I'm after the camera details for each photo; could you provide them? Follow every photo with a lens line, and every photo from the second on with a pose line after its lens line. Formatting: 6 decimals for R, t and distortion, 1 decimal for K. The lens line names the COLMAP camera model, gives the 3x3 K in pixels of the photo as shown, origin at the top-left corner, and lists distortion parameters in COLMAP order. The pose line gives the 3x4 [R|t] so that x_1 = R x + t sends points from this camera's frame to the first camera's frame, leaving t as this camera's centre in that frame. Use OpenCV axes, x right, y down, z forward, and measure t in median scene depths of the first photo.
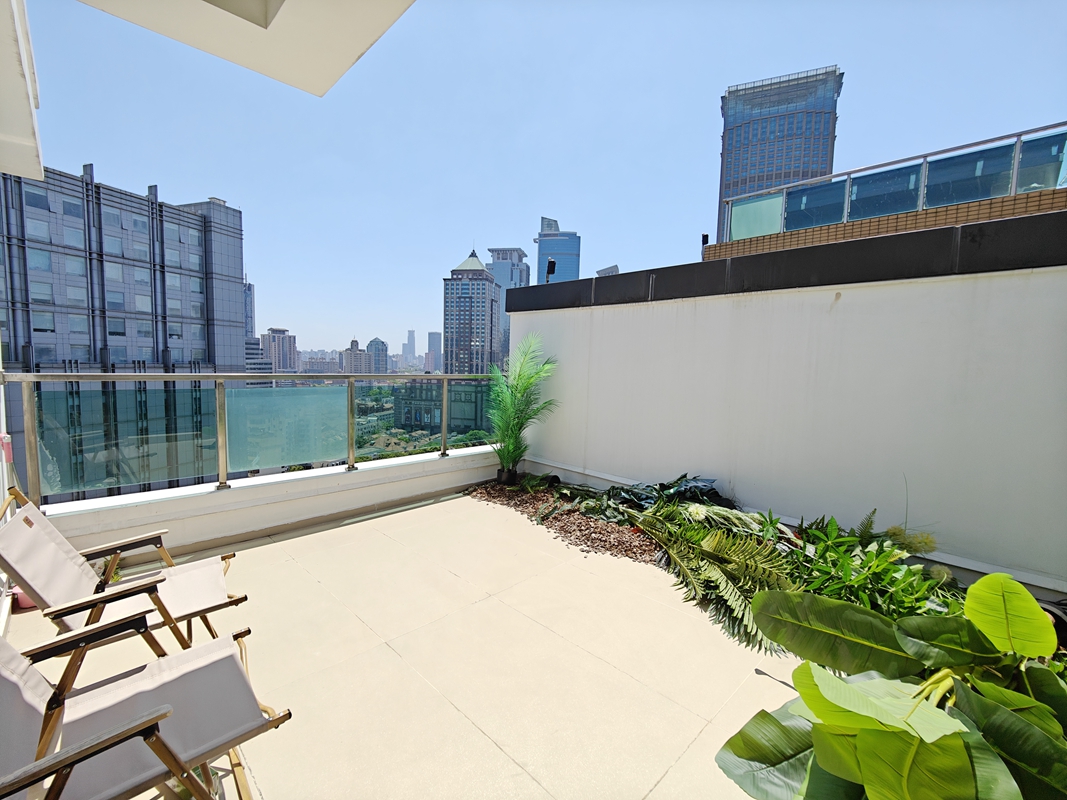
lens RADIAL K [[463.3, 0, 536.0], [0, 463.3, 400.3], [0, 0, 1]] dist [0.022180, -0.018964]
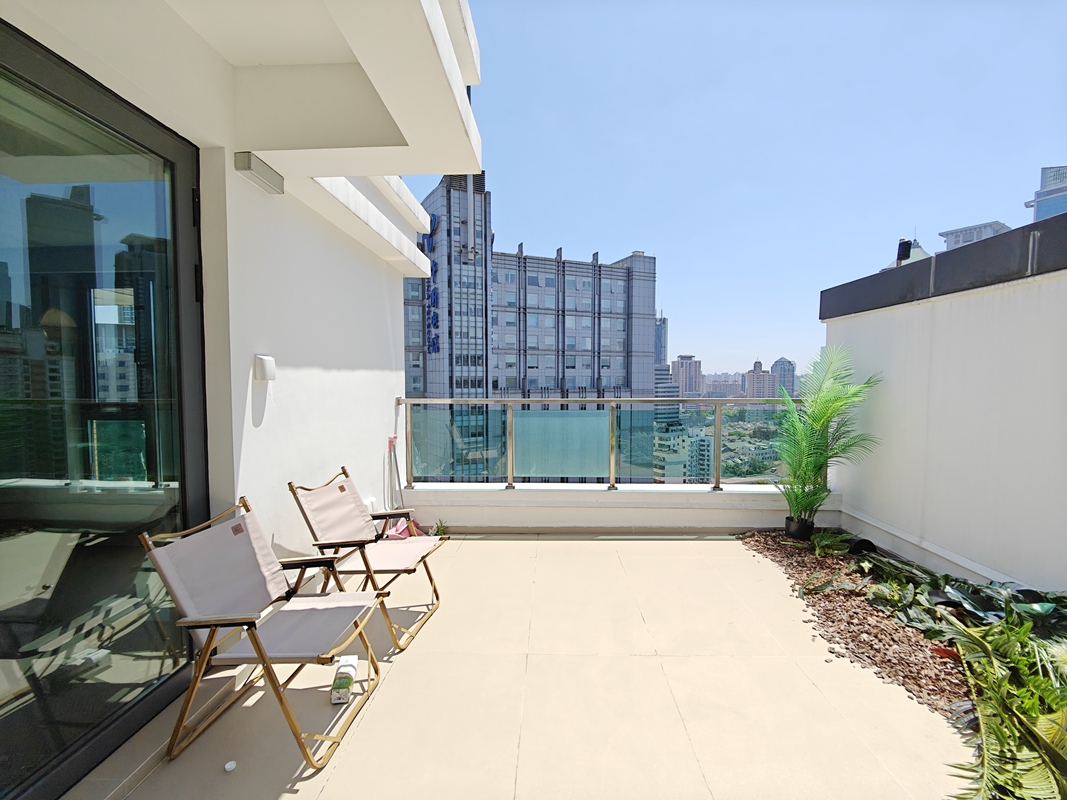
lens RADIAL K [[463.3, 0, 536.0], [0, 463.3, 400.3], [0, 0, 1]] dist [0.022180, -0.018964]
pose [[0.680790, 0.002880, -0.732473, 0.213286], [-0.037839, 0.998795, -0.031241, -0.010811], [0.731500, 0.048985, 0.680079, 0.120912]]
